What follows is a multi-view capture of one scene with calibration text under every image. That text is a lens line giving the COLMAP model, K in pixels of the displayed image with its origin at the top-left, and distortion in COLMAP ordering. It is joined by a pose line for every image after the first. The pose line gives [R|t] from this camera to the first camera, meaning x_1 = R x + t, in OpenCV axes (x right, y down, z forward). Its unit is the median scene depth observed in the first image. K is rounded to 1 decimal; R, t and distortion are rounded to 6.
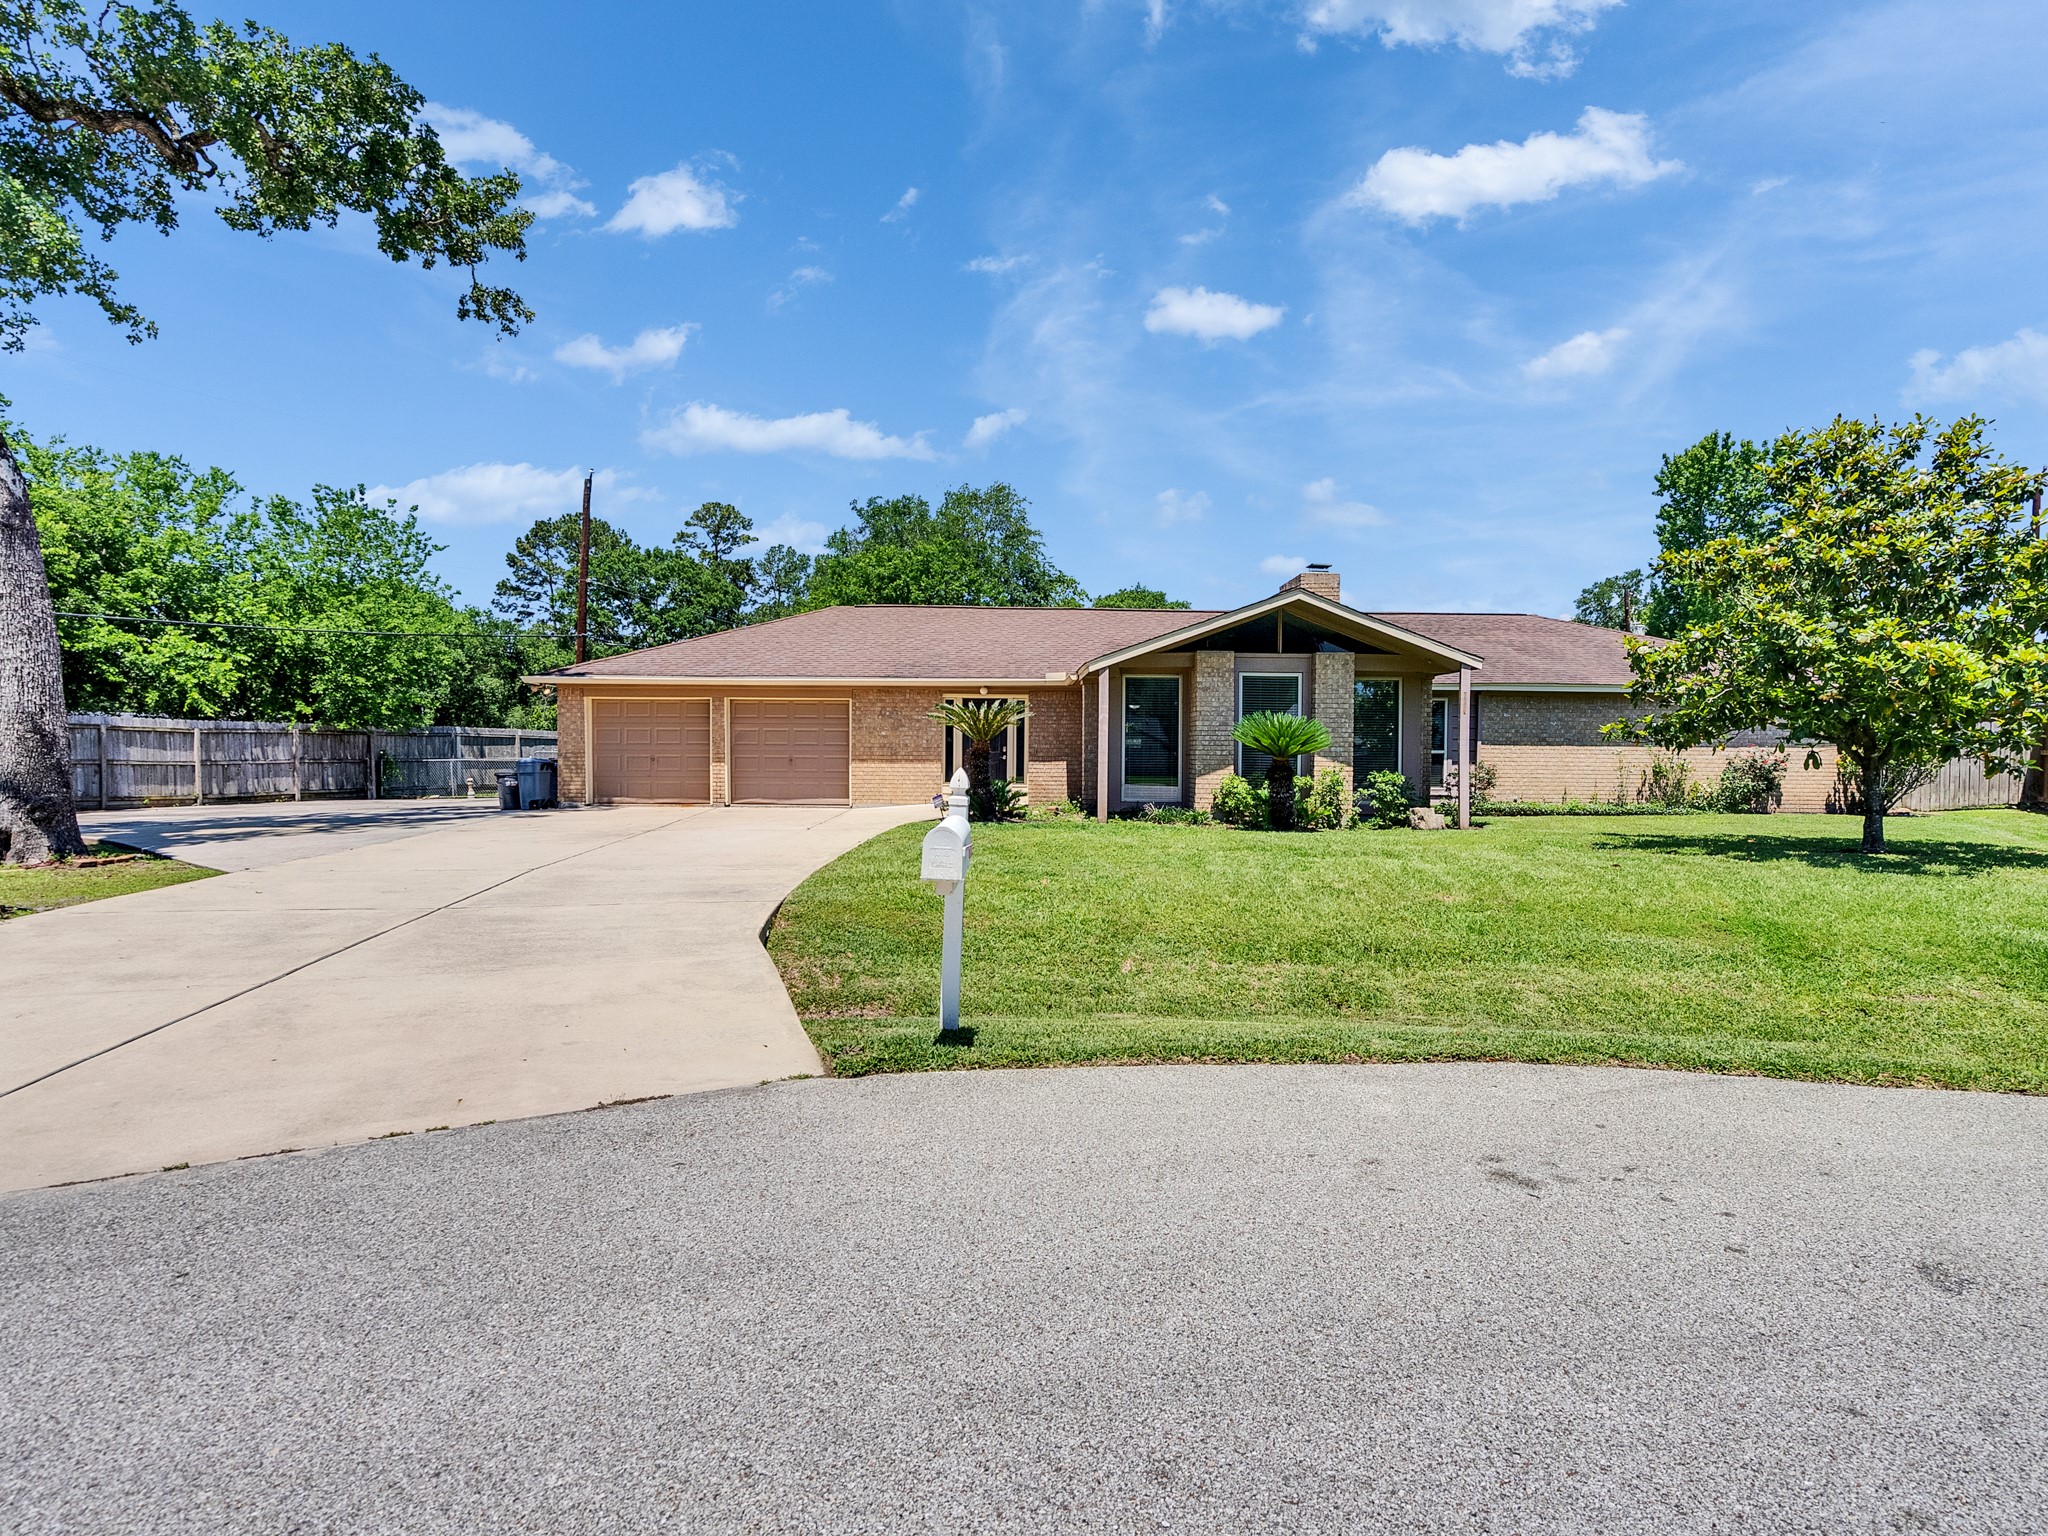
lens RADIAL K [[1047.6, 0, 1007.1], [0, 1047.6, 771.2], [0, 0, 1]] dist [-0.008317, 0.008643]
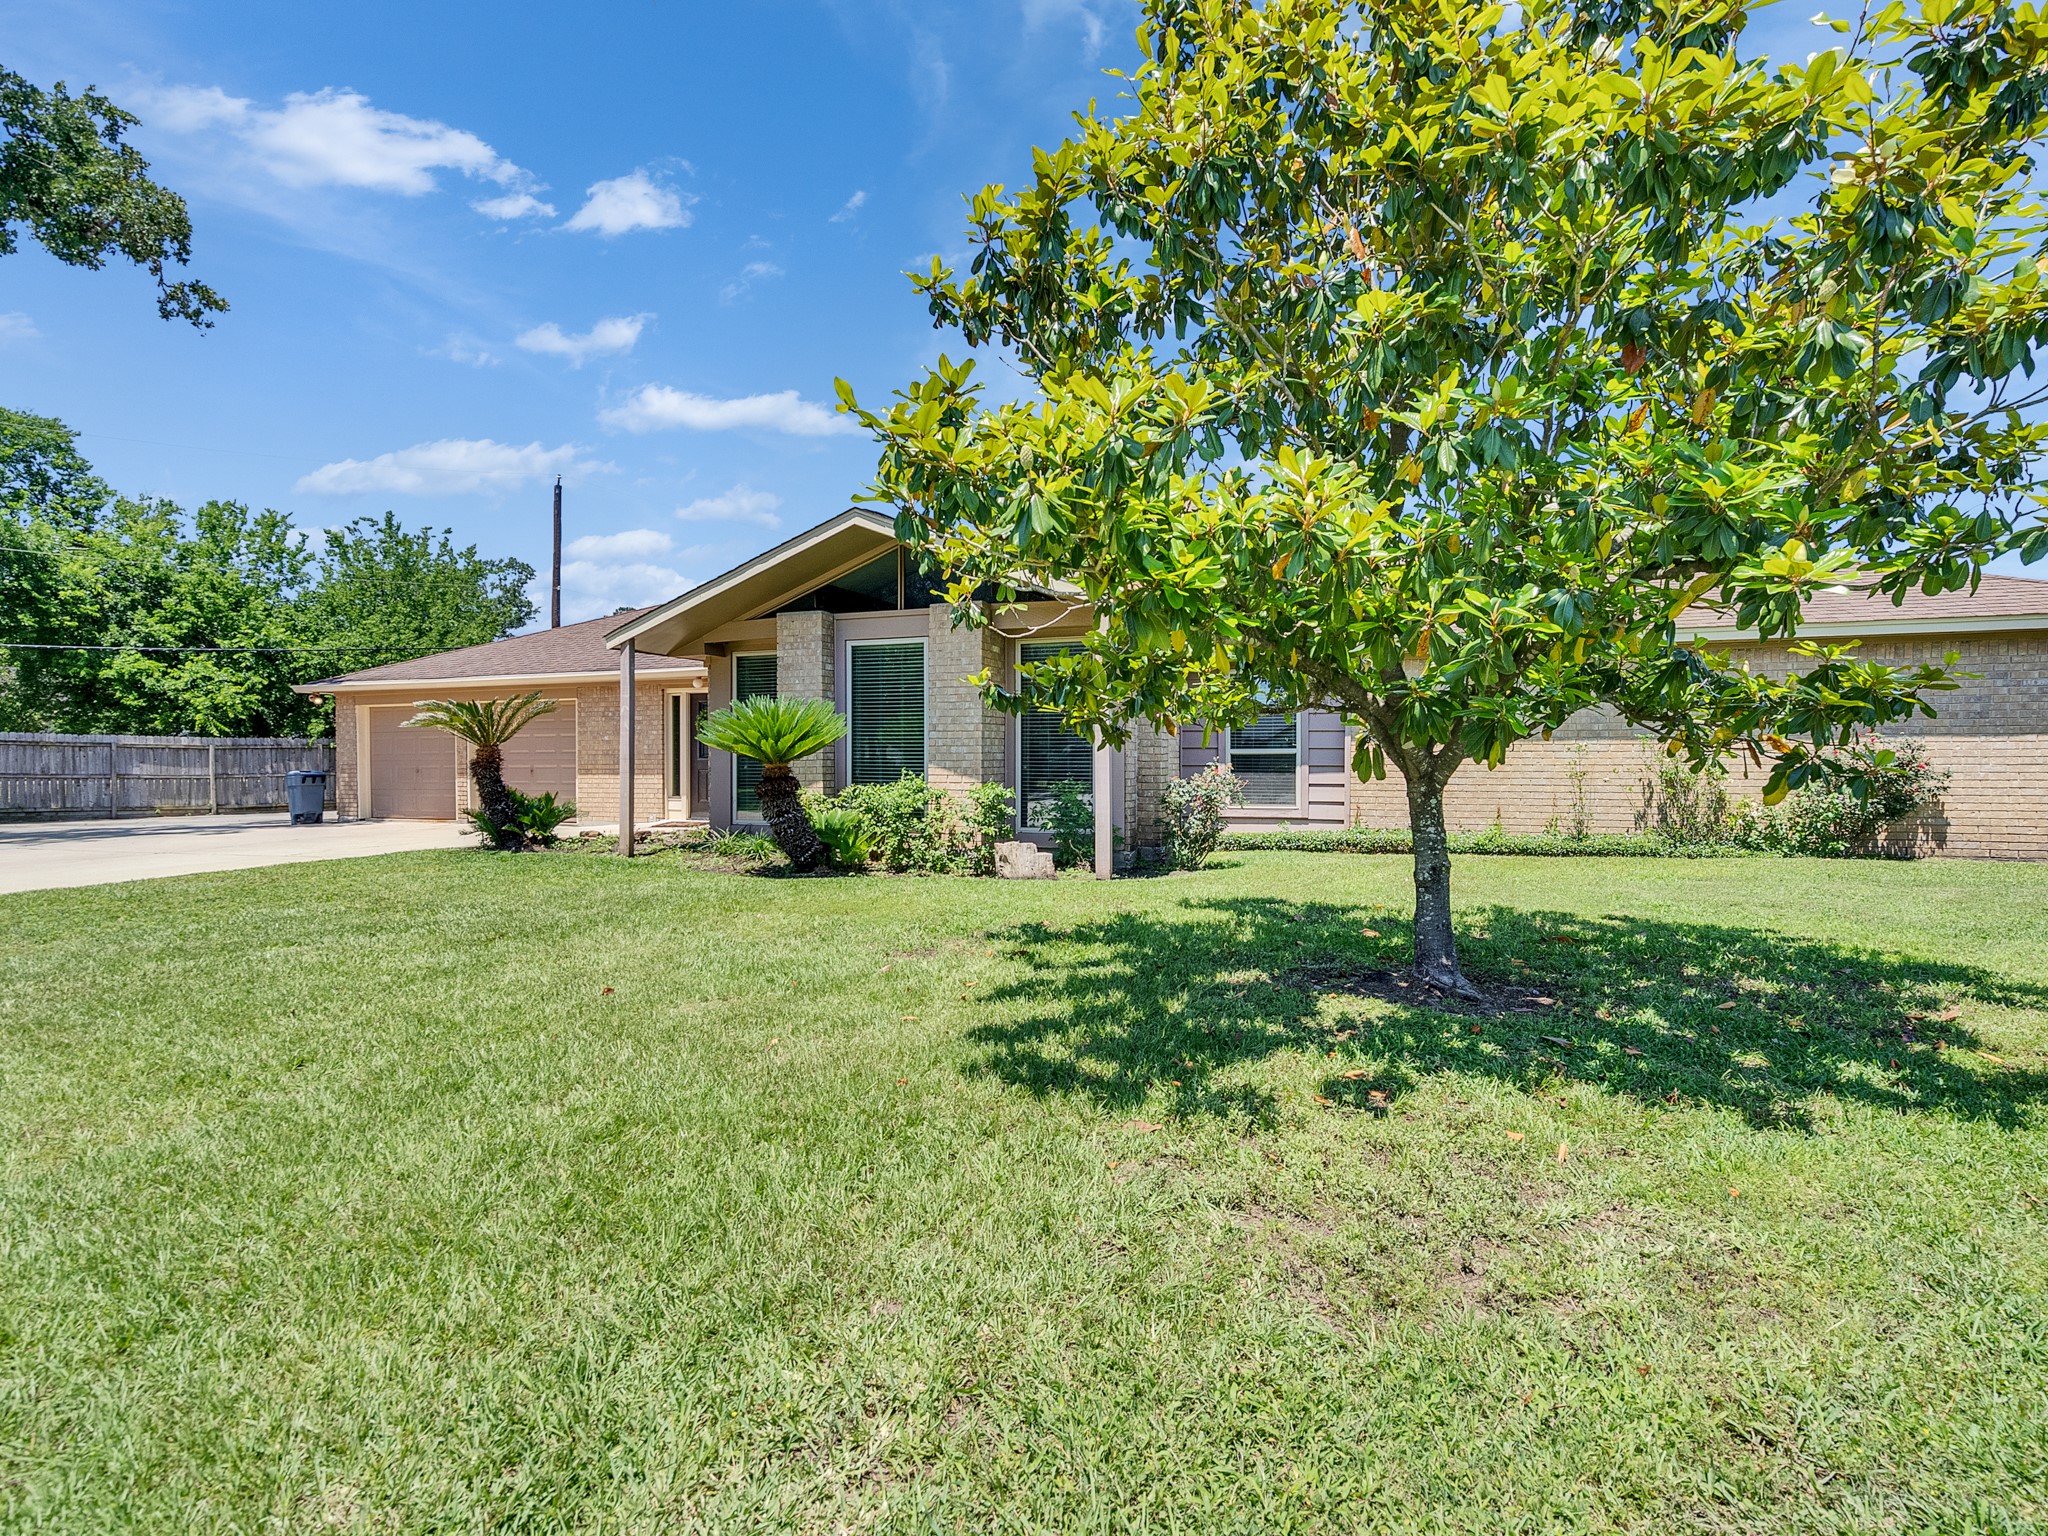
lens RADIAL K [[1047.6, 0, 1007.1], [0, 1047.6, 771.2], [0, 0, 1]] dist [-0.008317, 0.008643]
pose [[0.929589, -0.006713, -0.368537, 0.512543], [0.005159, 0.999973, -0.005203, -0.003817], [0.368562, 0.002935, 0.929598, 0.353497]]
